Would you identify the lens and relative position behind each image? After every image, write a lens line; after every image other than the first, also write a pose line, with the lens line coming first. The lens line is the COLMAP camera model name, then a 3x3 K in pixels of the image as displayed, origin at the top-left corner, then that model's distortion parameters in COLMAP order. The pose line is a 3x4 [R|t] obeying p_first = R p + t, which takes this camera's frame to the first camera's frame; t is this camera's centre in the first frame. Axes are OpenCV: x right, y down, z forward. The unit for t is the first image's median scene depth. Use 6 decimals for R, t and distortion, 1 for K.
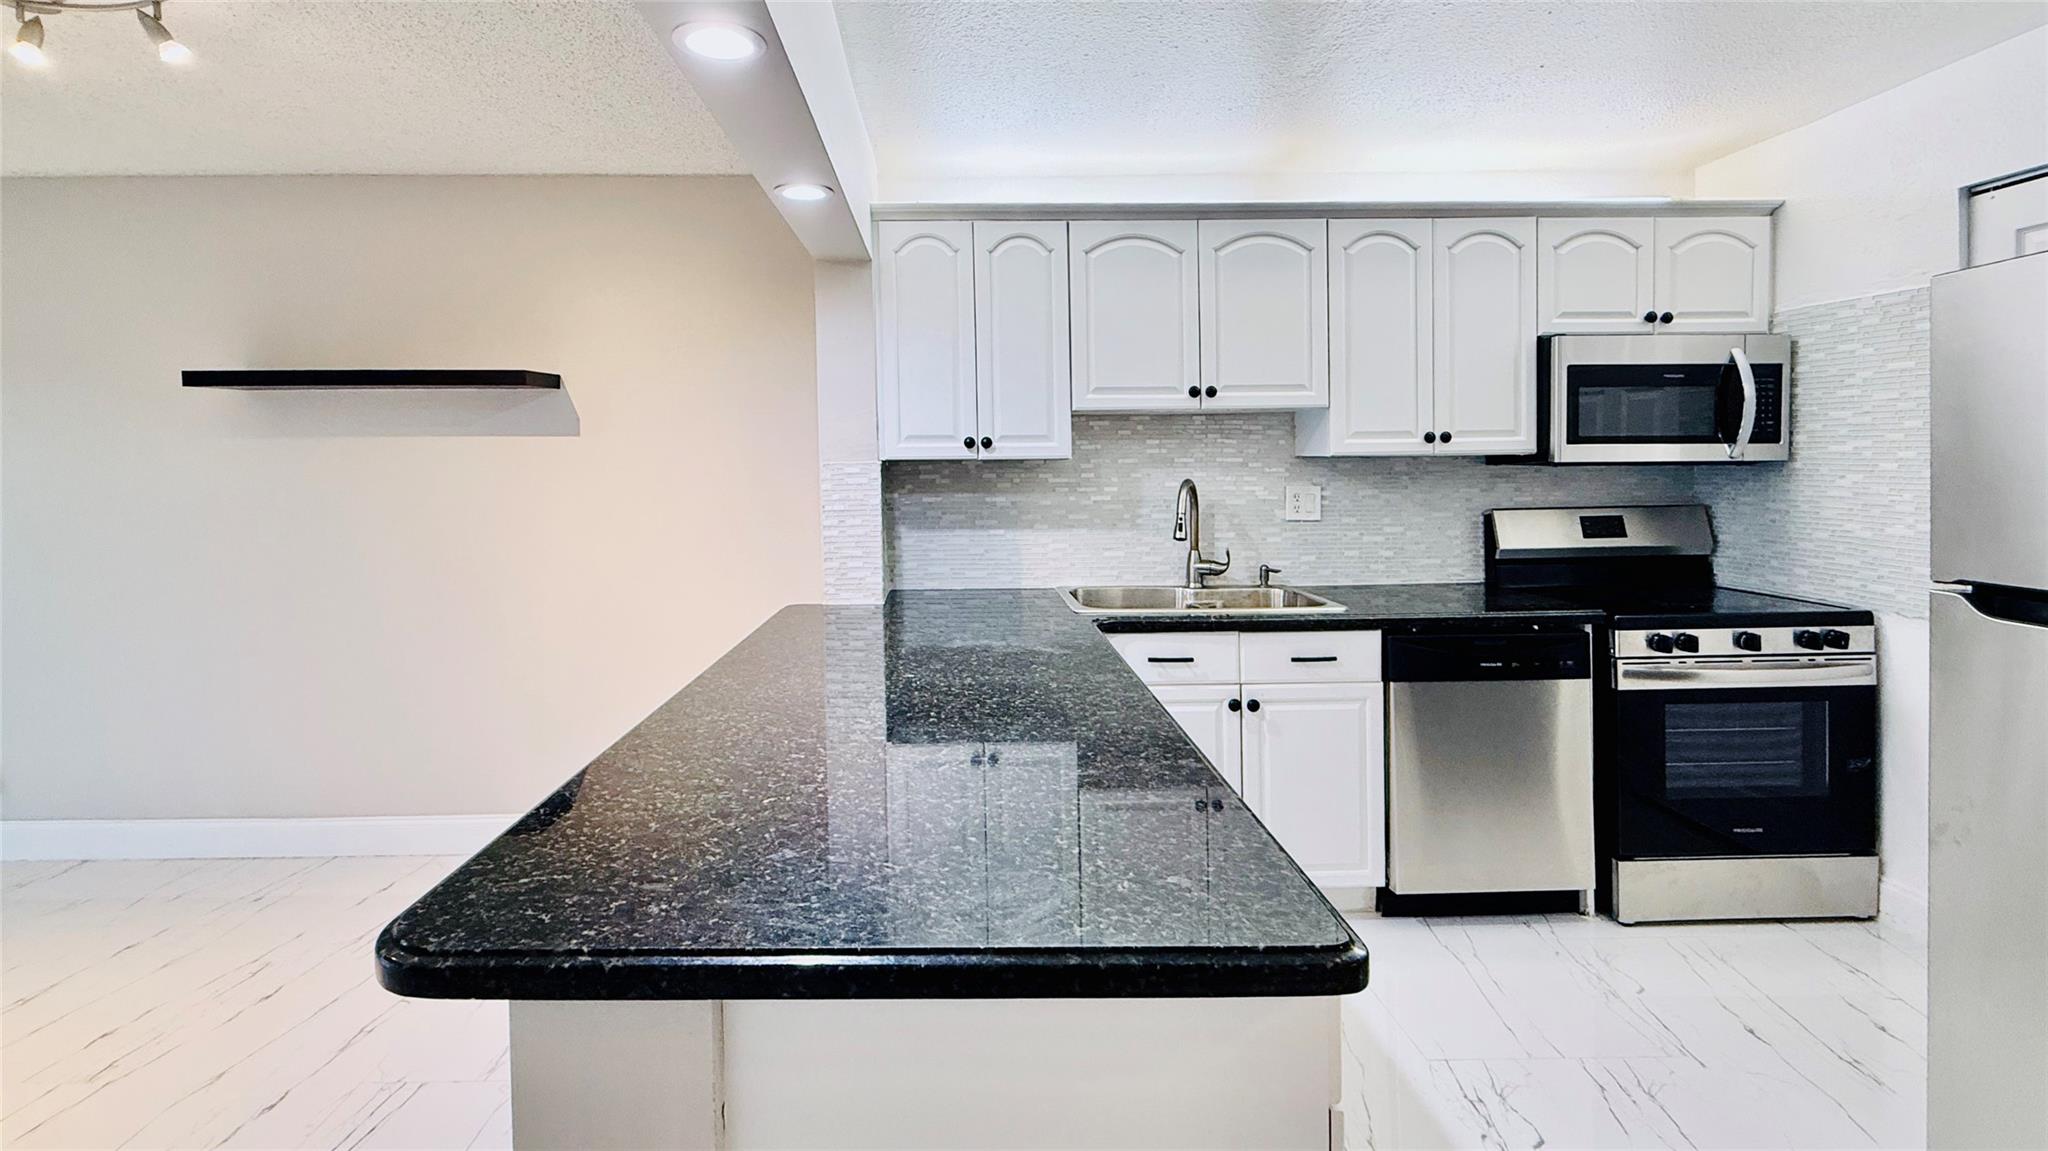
lens RADIAL K [[905.0, 0, 979.4], [0, 905.0, 473.2], [0, 0, 1]] dist [-0.000306, 0.000417]
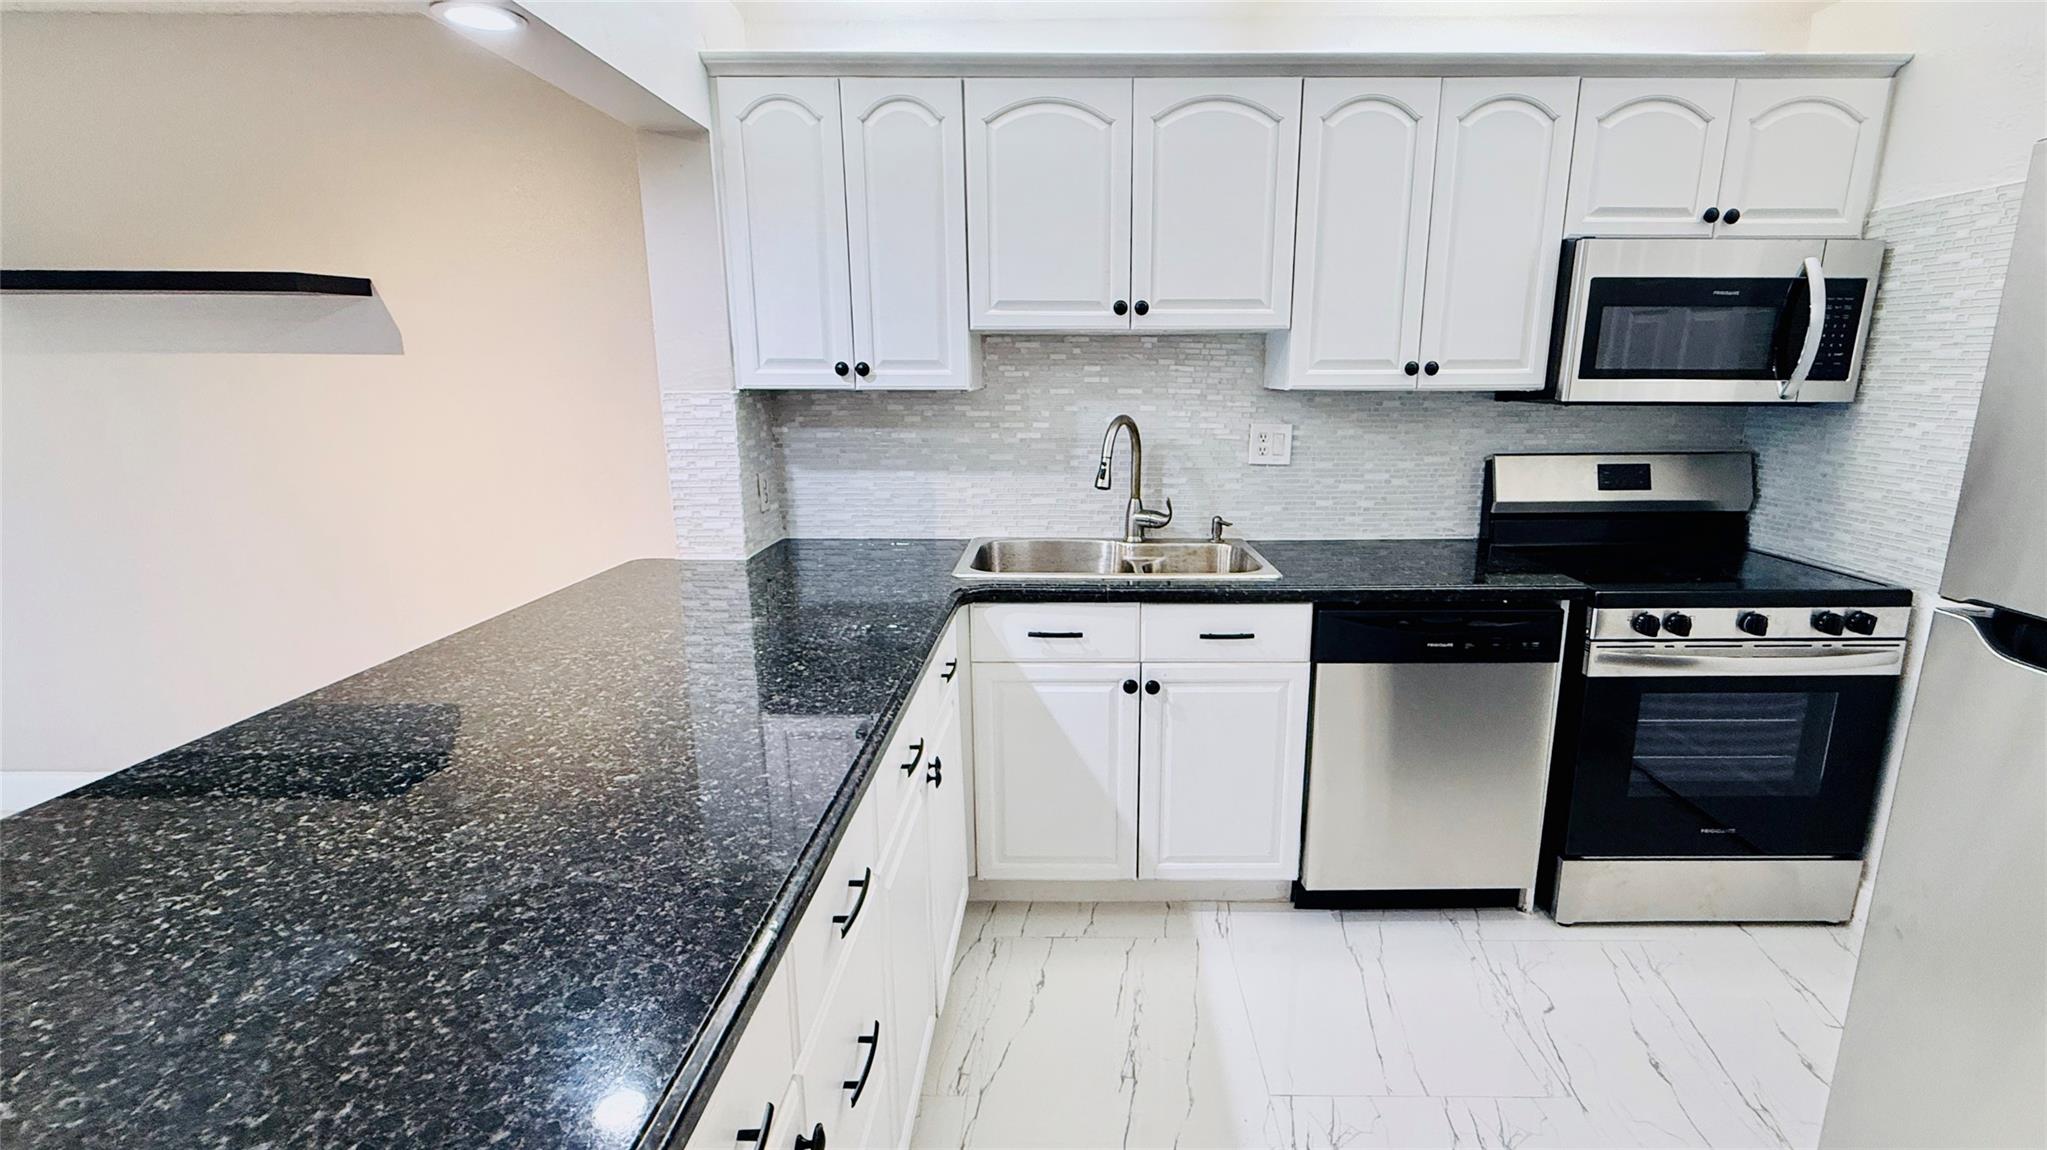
lens RADIAL K [[905.6, 0, 1059.6], [0, 905.6, 571.6], [0, 0, 1]] dist [0.000276, -0.000441]
pose [[0.999494, 0.017087, -0.026845, 0.204245], [-0.011328, 0.979395, 0.201637, -0.020979], [0.029737, -0.201231, 0.979092, 0.150951]]
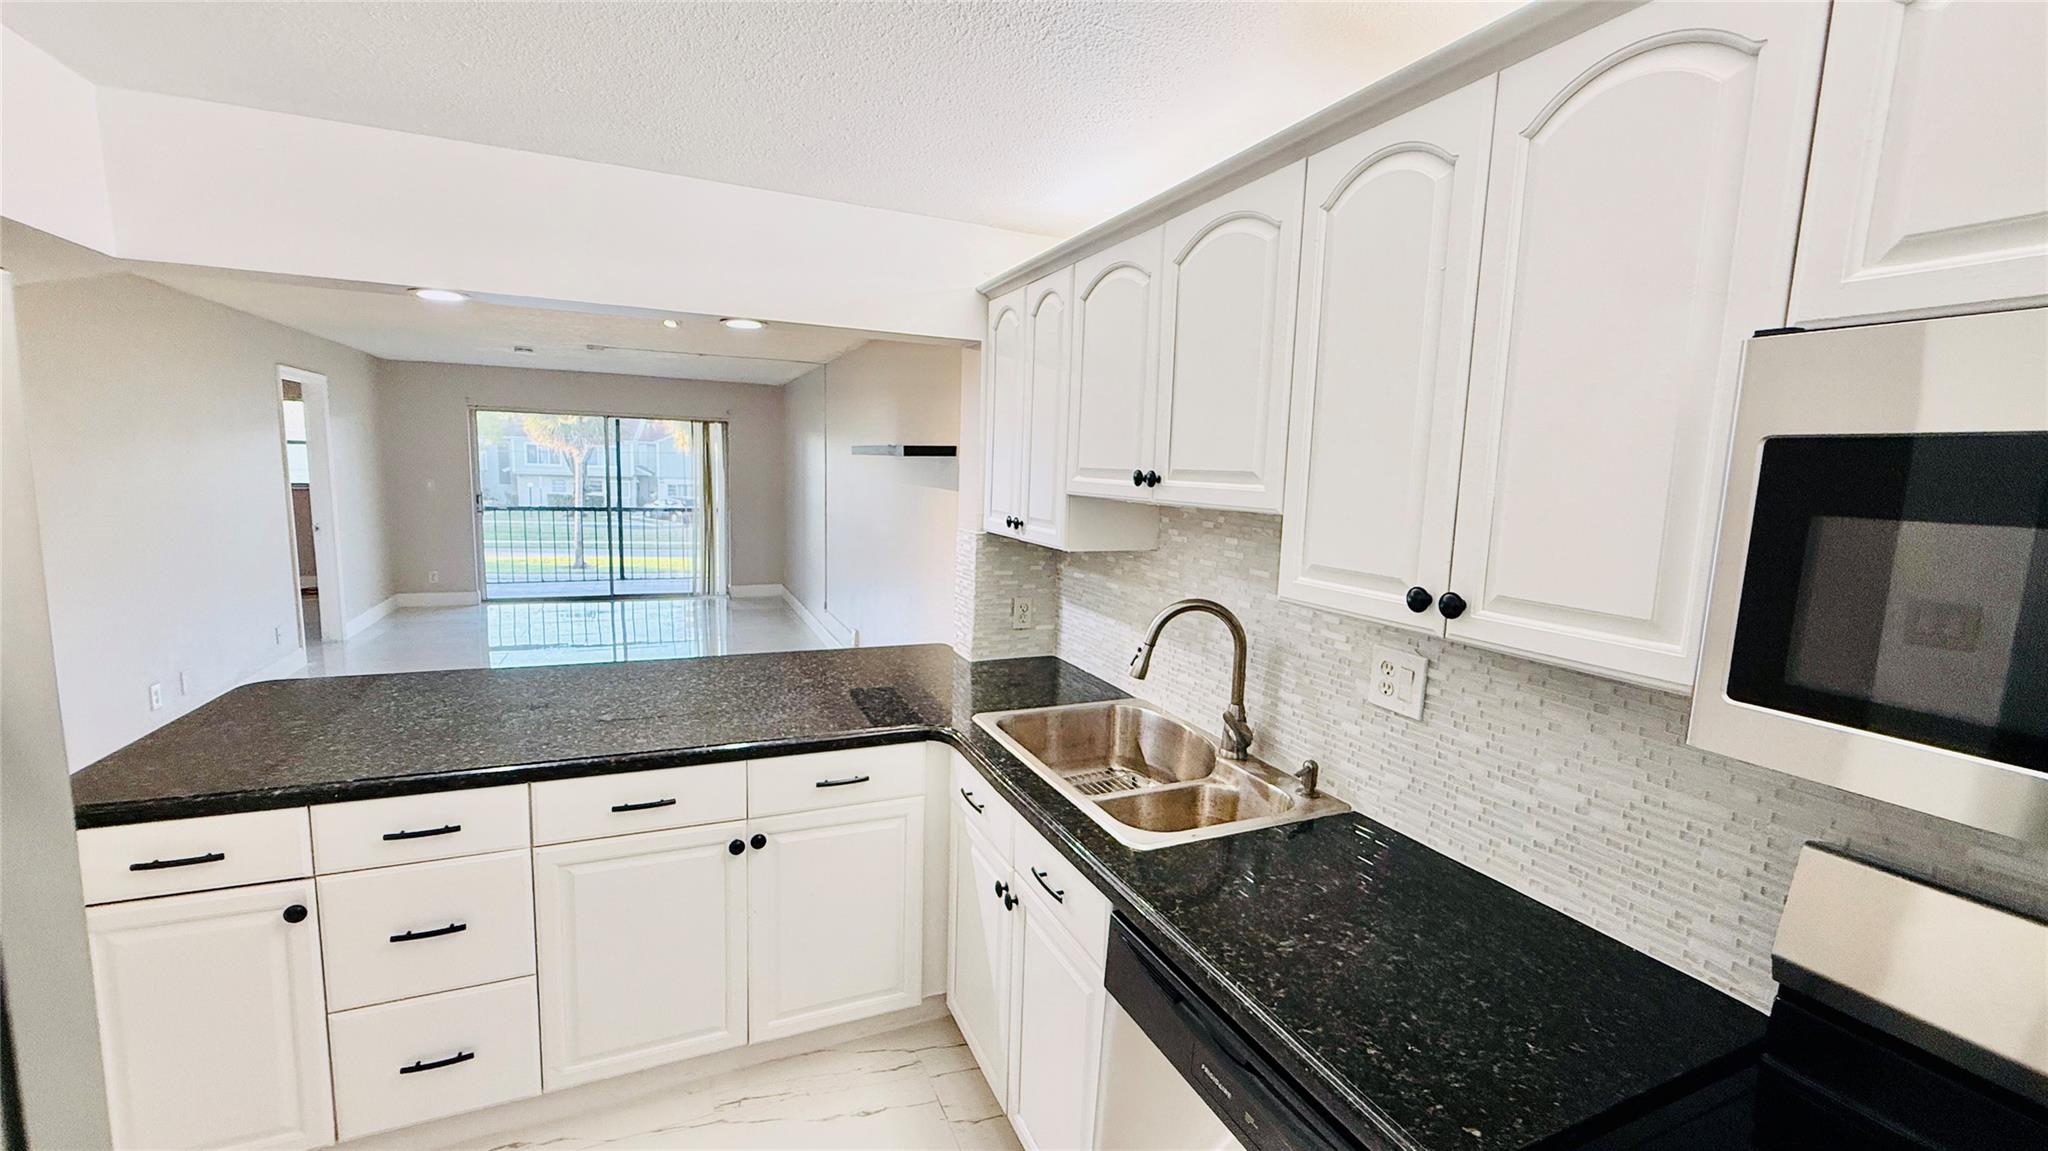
lens RADIAL K [[813.3, 0, 1016.7], [0, 813.3, 576.5], [0, 0, 1]] dist [-0.000037, -0.000083]
pose [[0.385183, 0.147361, -0.910999, 0.791347], [-0.050198, 0.989053, 0.138762, -0.097094], [0.921474, -0.007718, 0.388364, 0.662177]]
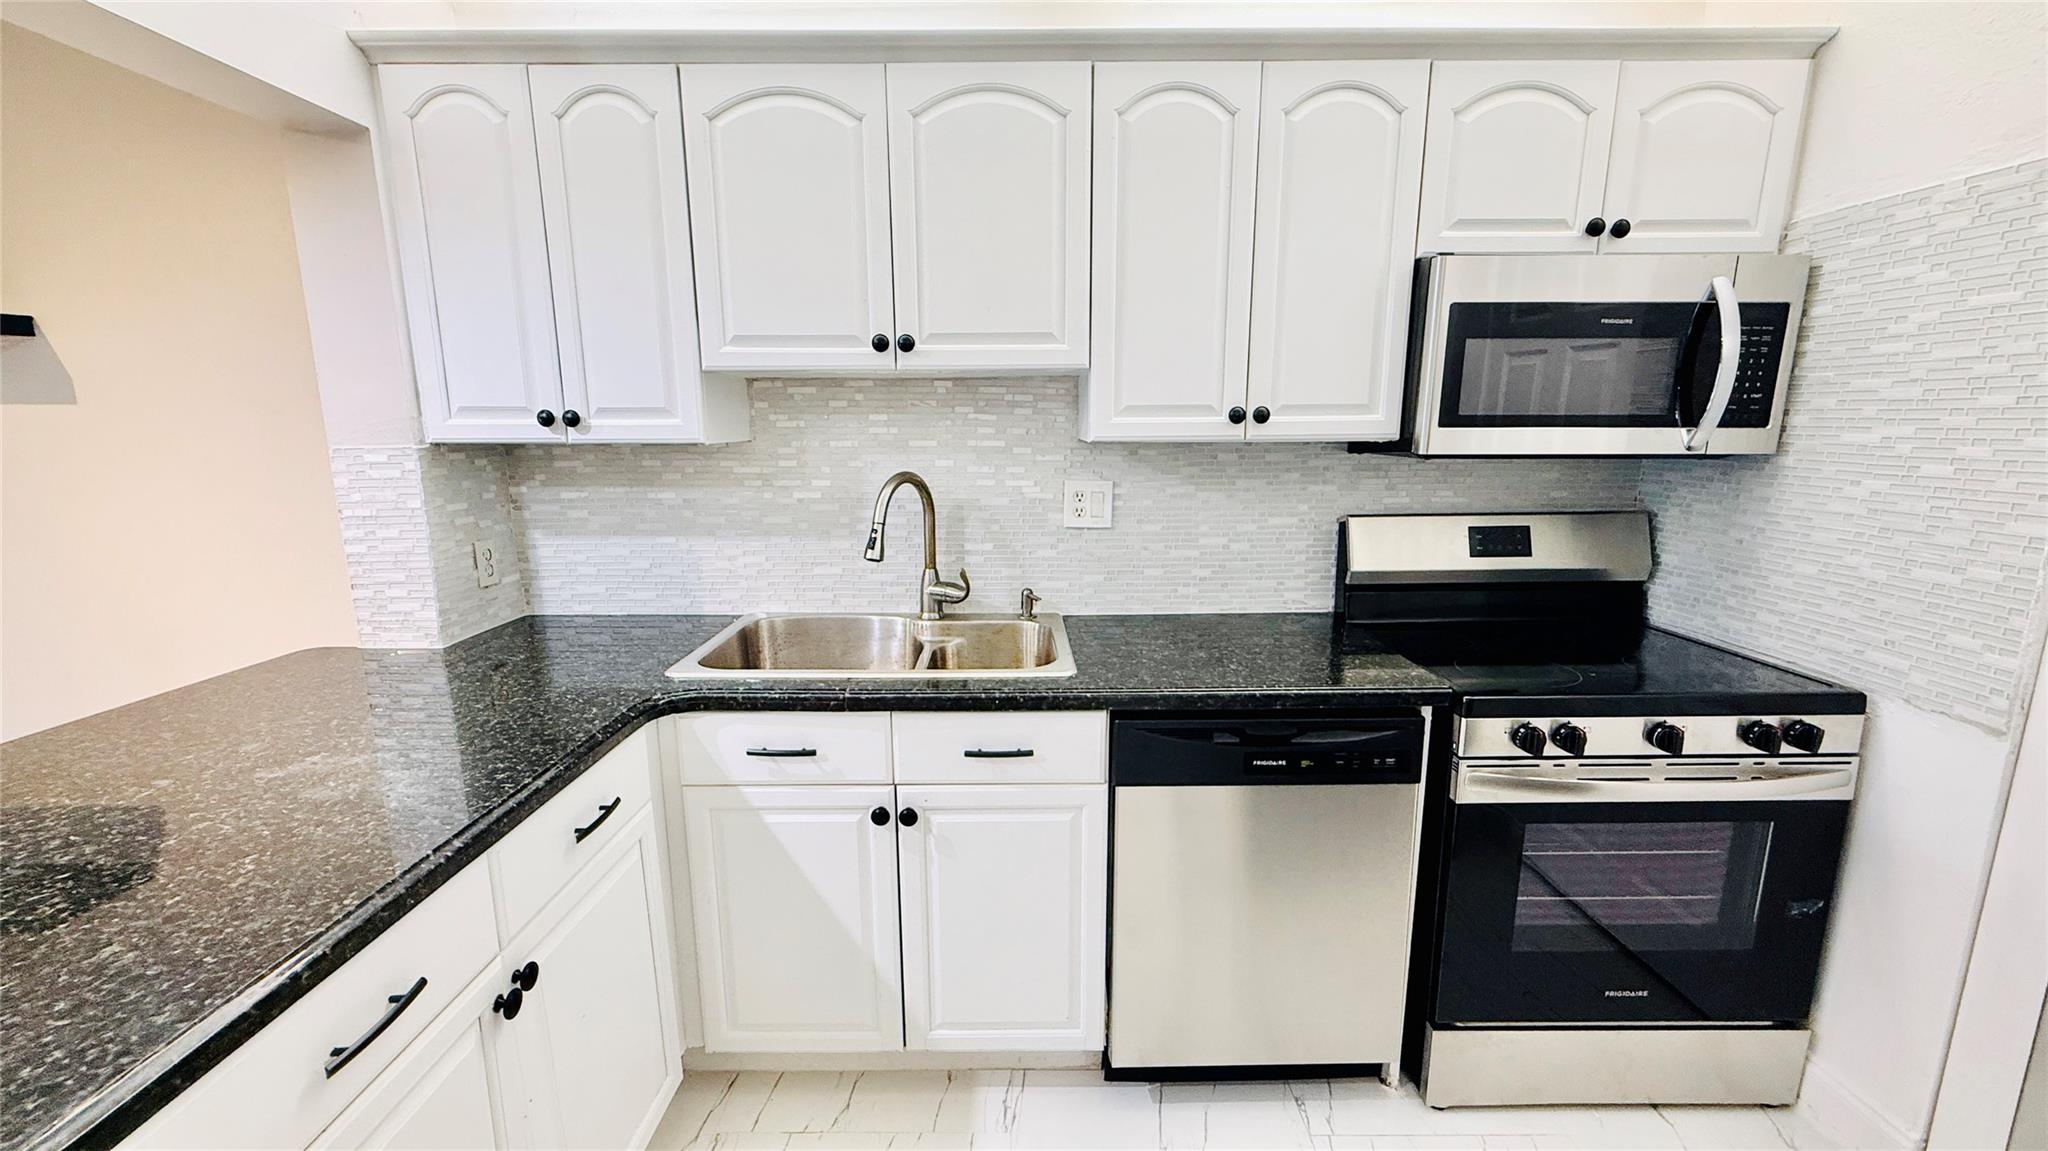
lens RADIAL K [[817.3, 0, 1009.0], [0, 817.3, 574.3], [0, 0, 1]] dist [0.000595, -0.000217]
pose [[0.999677, 0.011402, -0.022710, 0.343613], [-0.007411, 0.985656, 0.168606, -0.024118], [0.024306, -0.168384, 0.985422, 0.377195]]
